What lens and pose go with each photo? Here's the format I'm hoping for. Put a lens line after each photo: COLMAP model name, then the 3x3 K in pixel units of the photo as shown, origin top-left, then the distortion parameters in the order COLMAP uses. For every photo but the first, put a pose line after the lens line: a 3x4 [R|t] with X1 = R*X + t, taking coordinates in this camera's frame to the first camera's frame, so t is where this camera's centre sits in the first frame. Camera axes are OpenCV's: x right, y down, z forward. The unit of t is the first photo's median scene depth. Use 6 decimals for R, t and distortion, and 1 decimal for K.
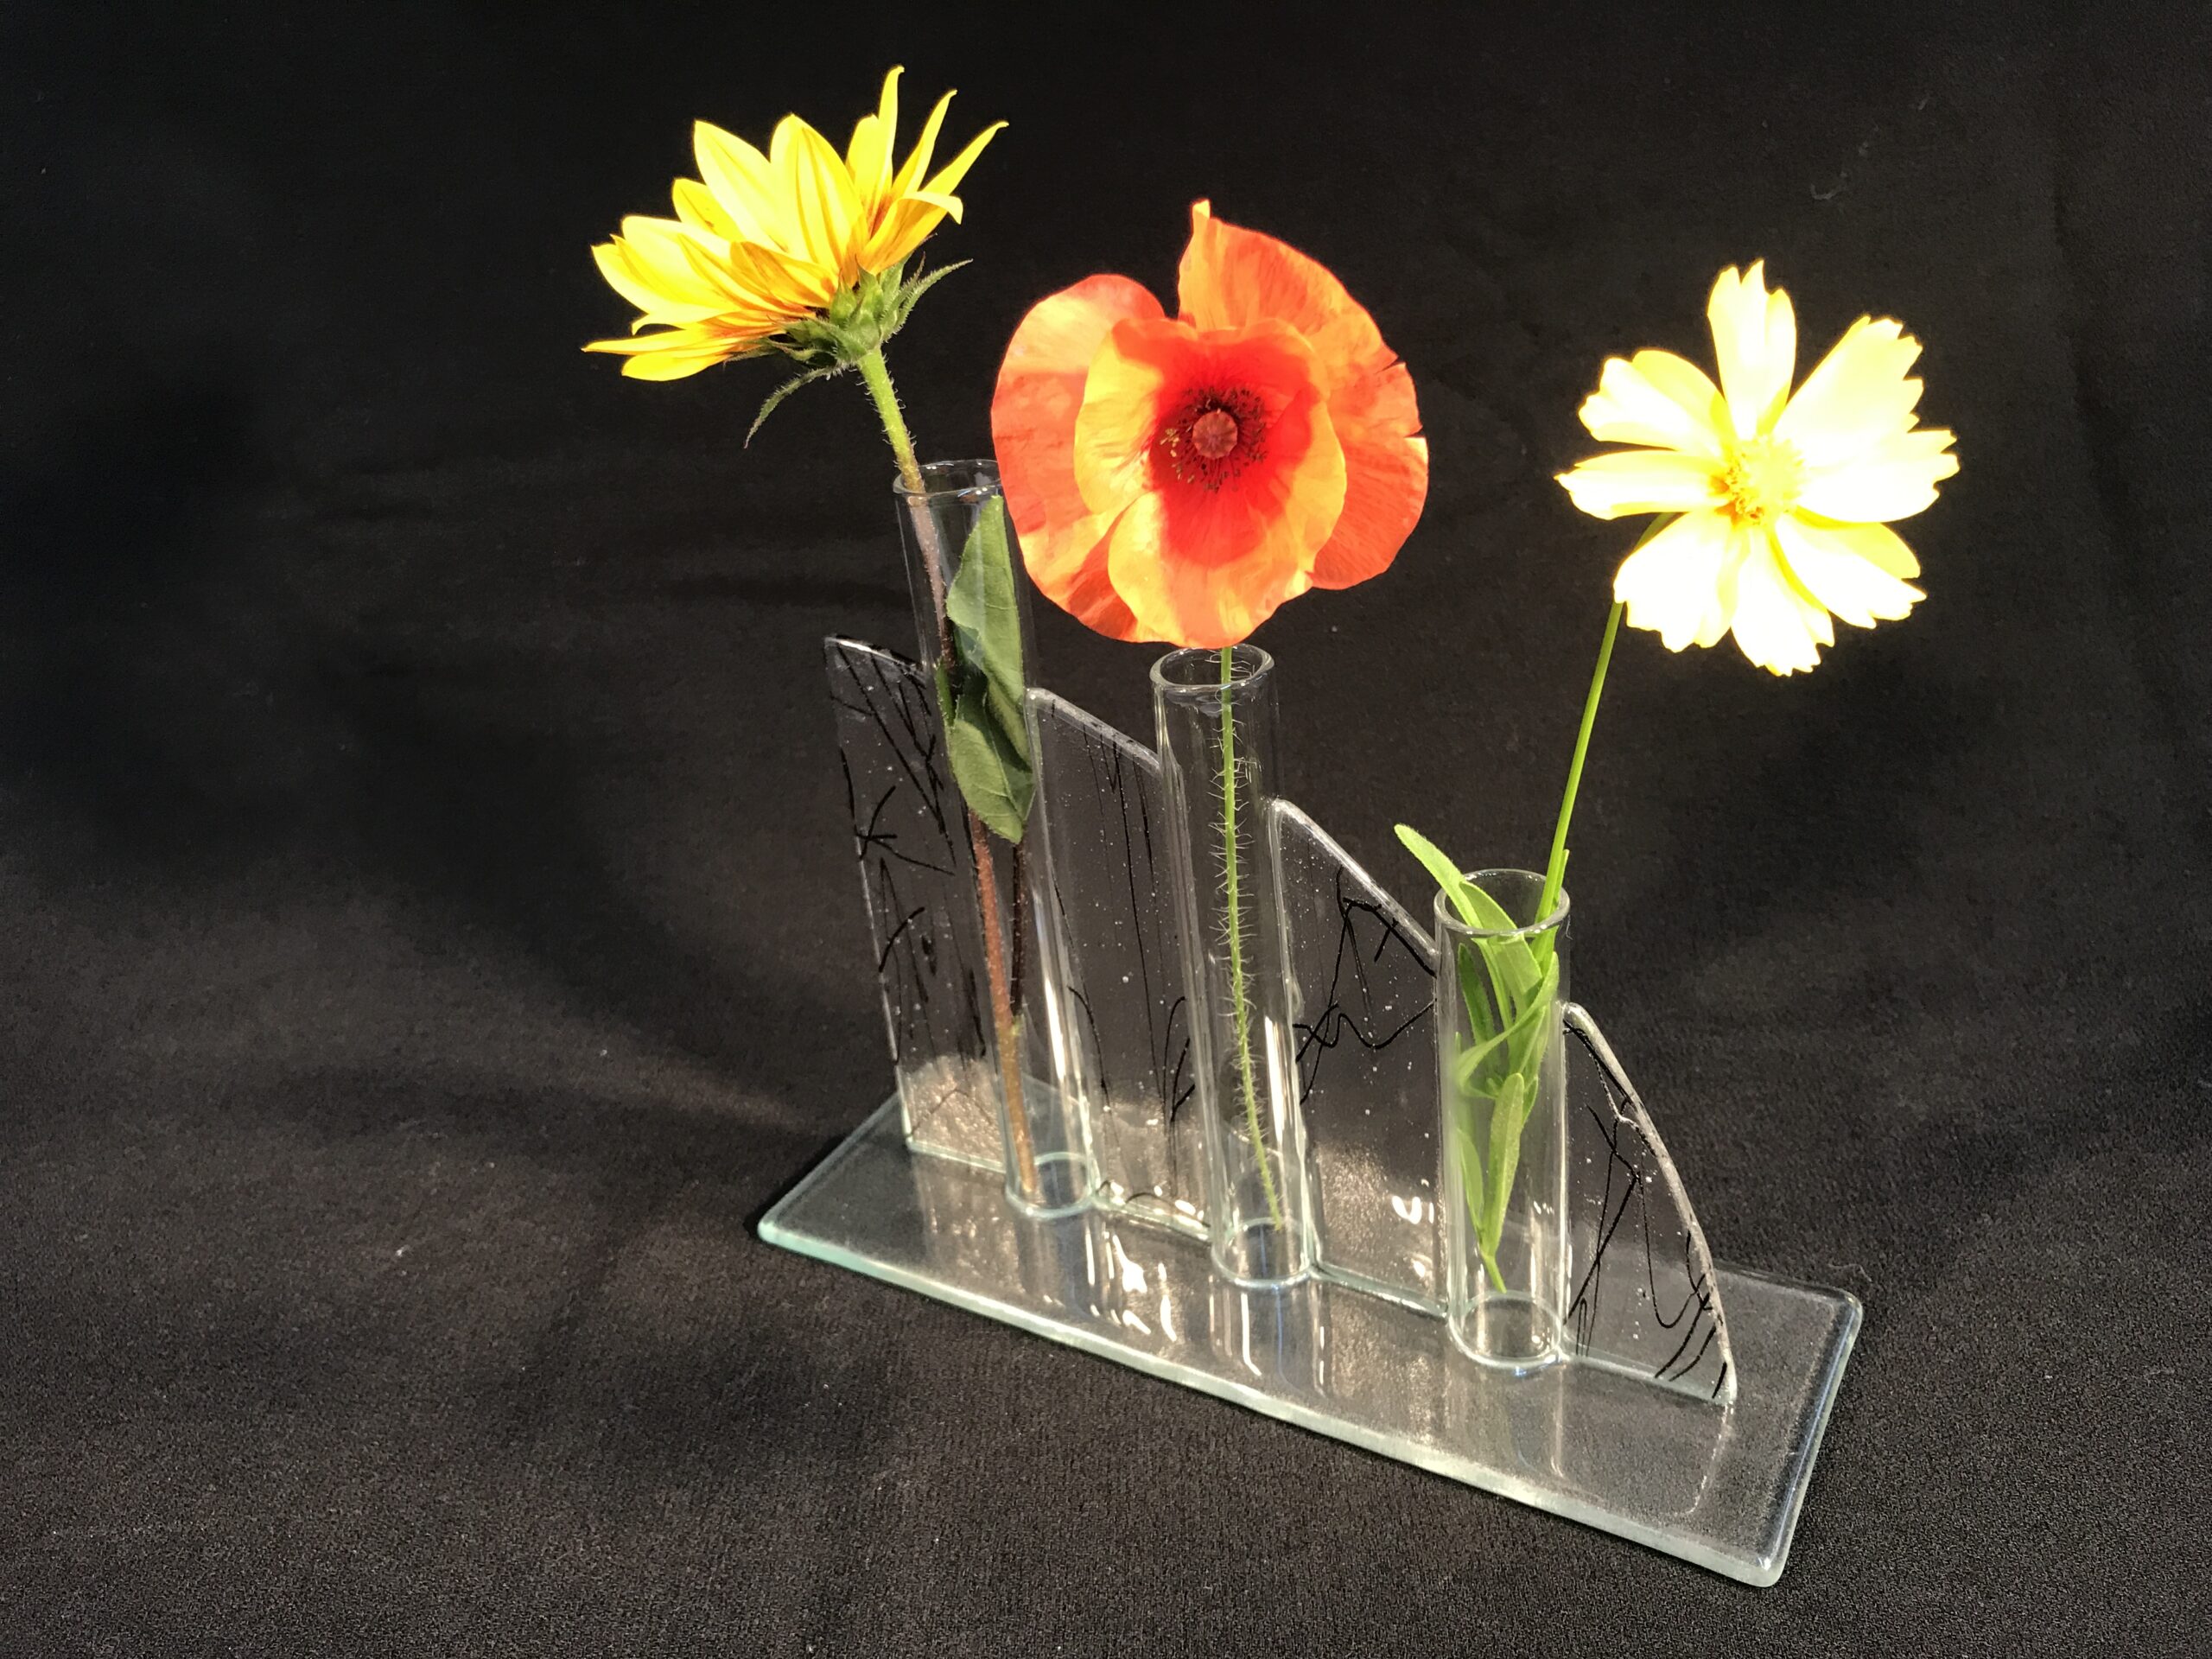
lens RADIAL K [[1886.5, 0, 1104.1], [0, 1886.5, 838.3], [0, 0, 1]] dist [-0.032294, 0.035155]
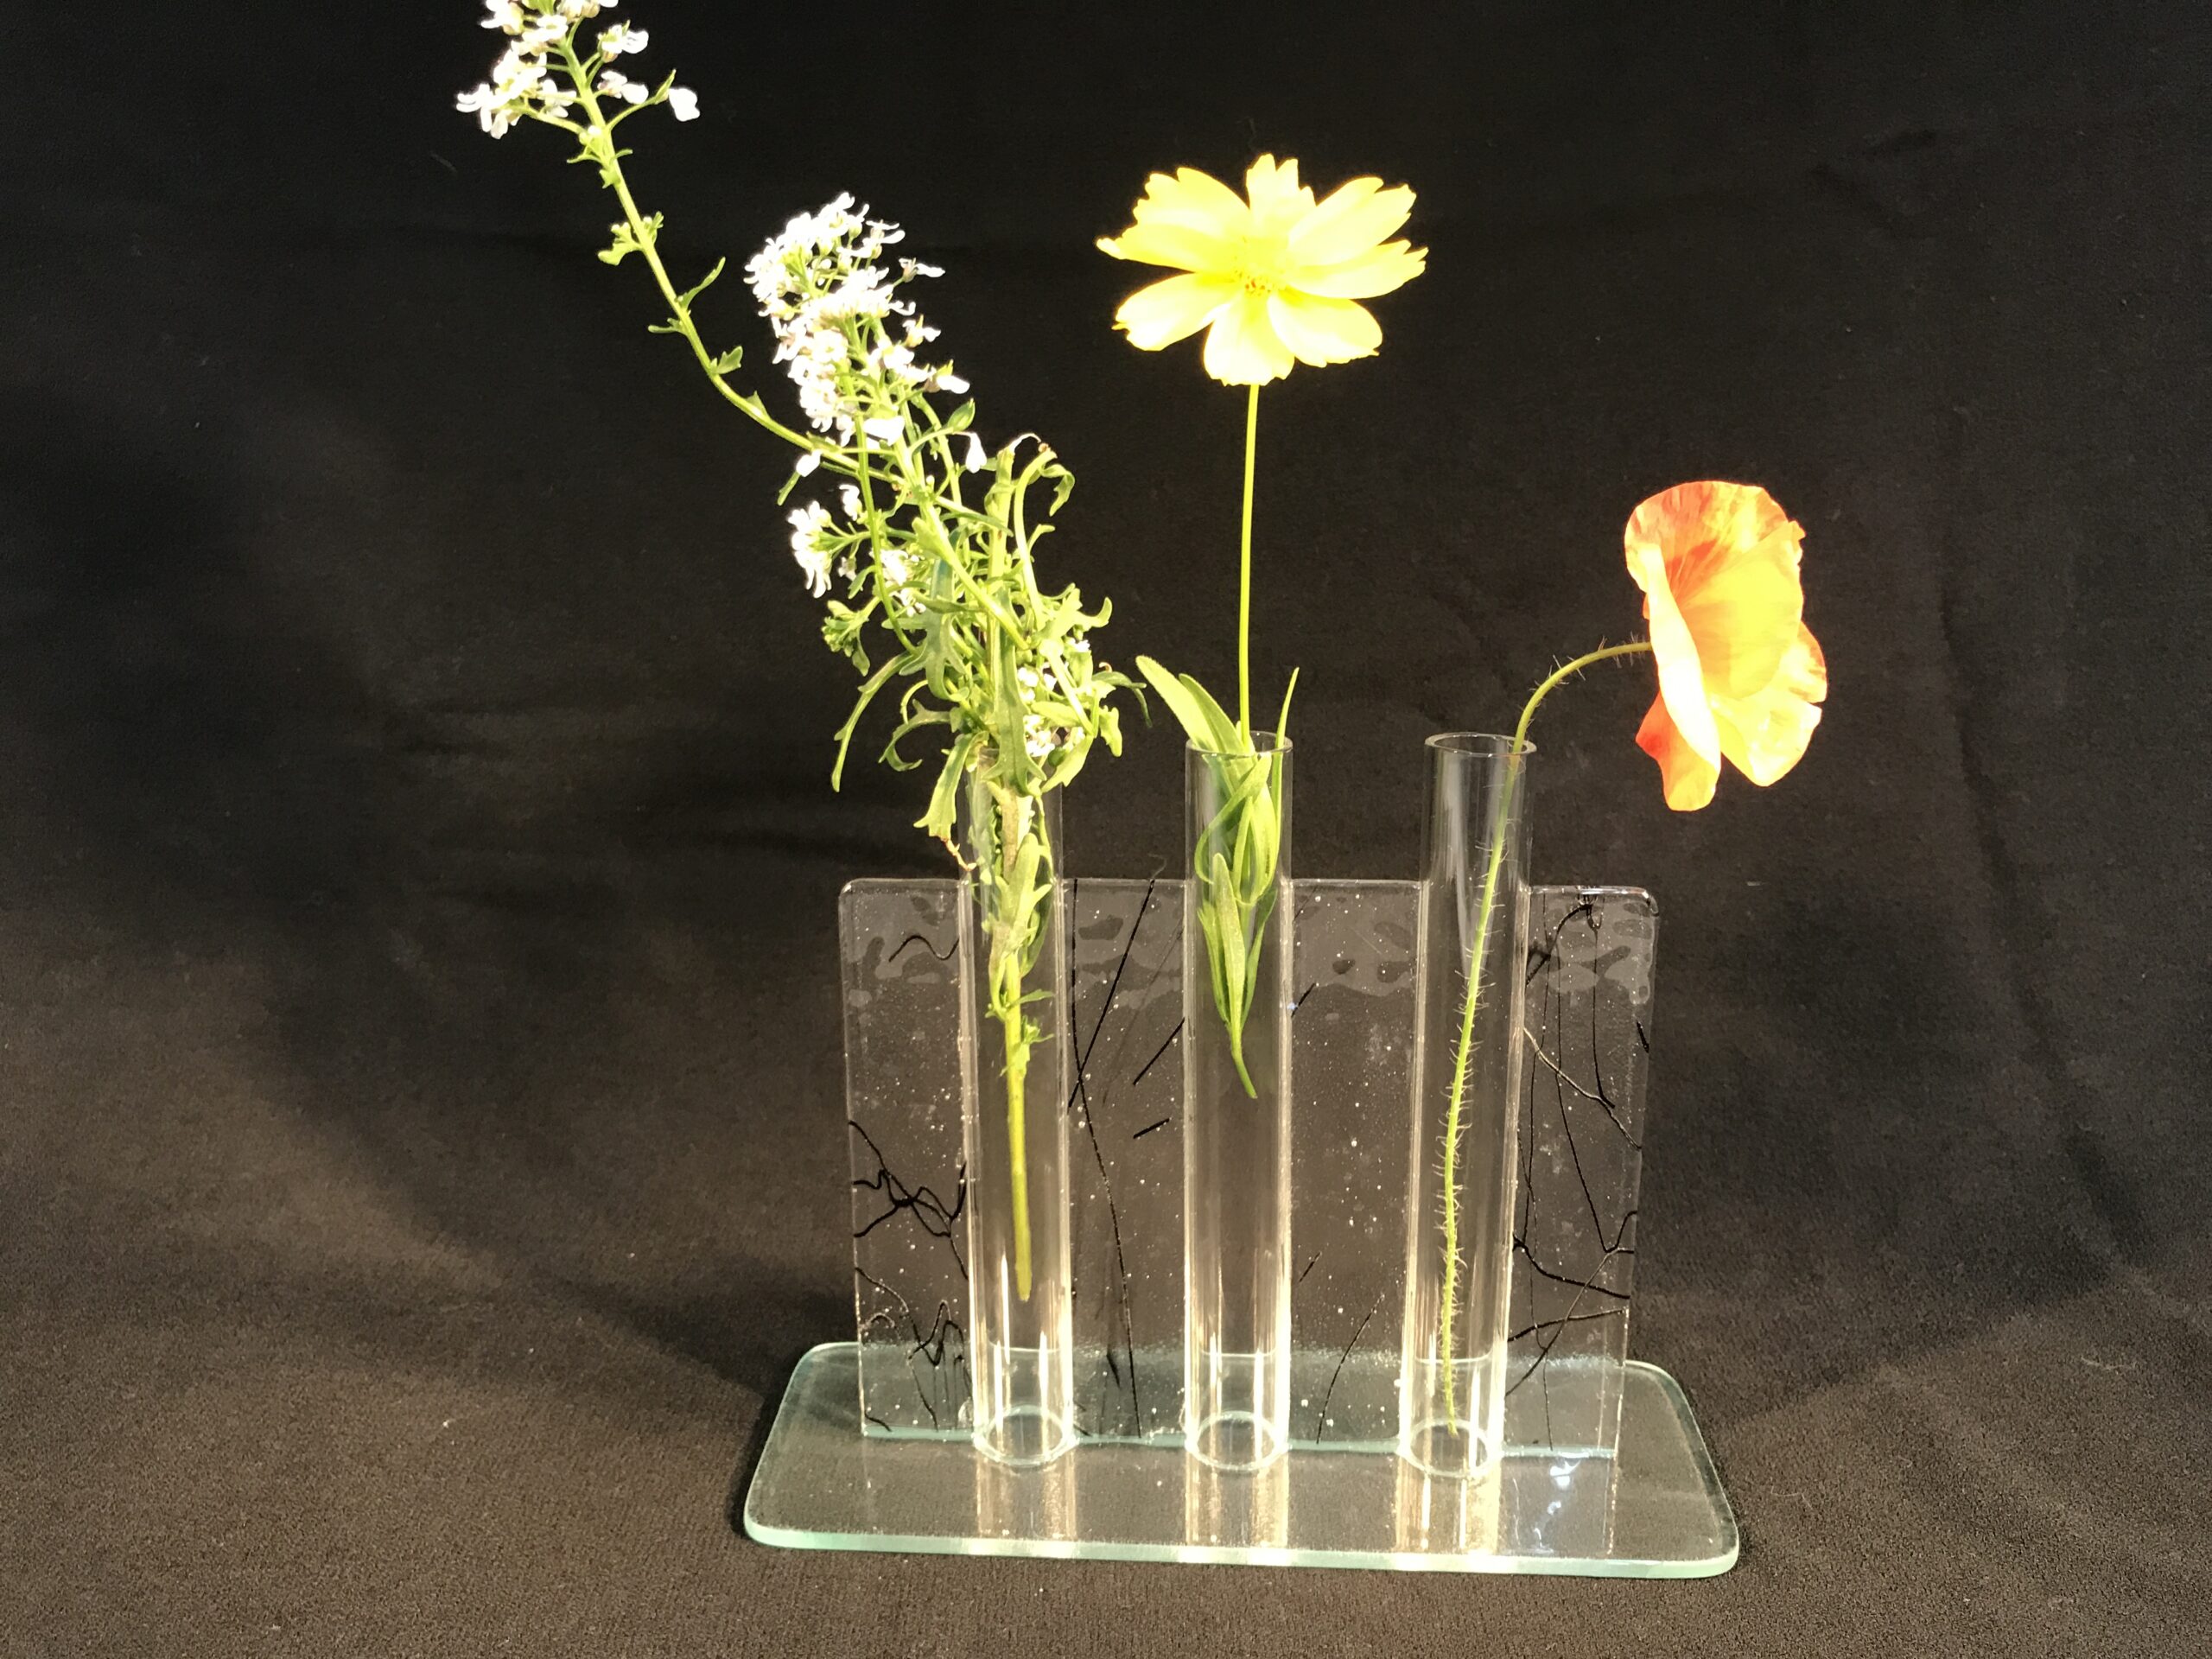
lens RADIAL K [[1886.5, 0, 1105.1], [0, 1886.5, 834.1], [0, 0, 1]] dist [-0.032294, 0.035155]
pose [[0.995051, 0.077724, 0.061909, -0.086316], [-0.065912, 0.982516, -0.174122, 0.047368], [-0.074360, 0.169180, 0.982776, -0.110524]]
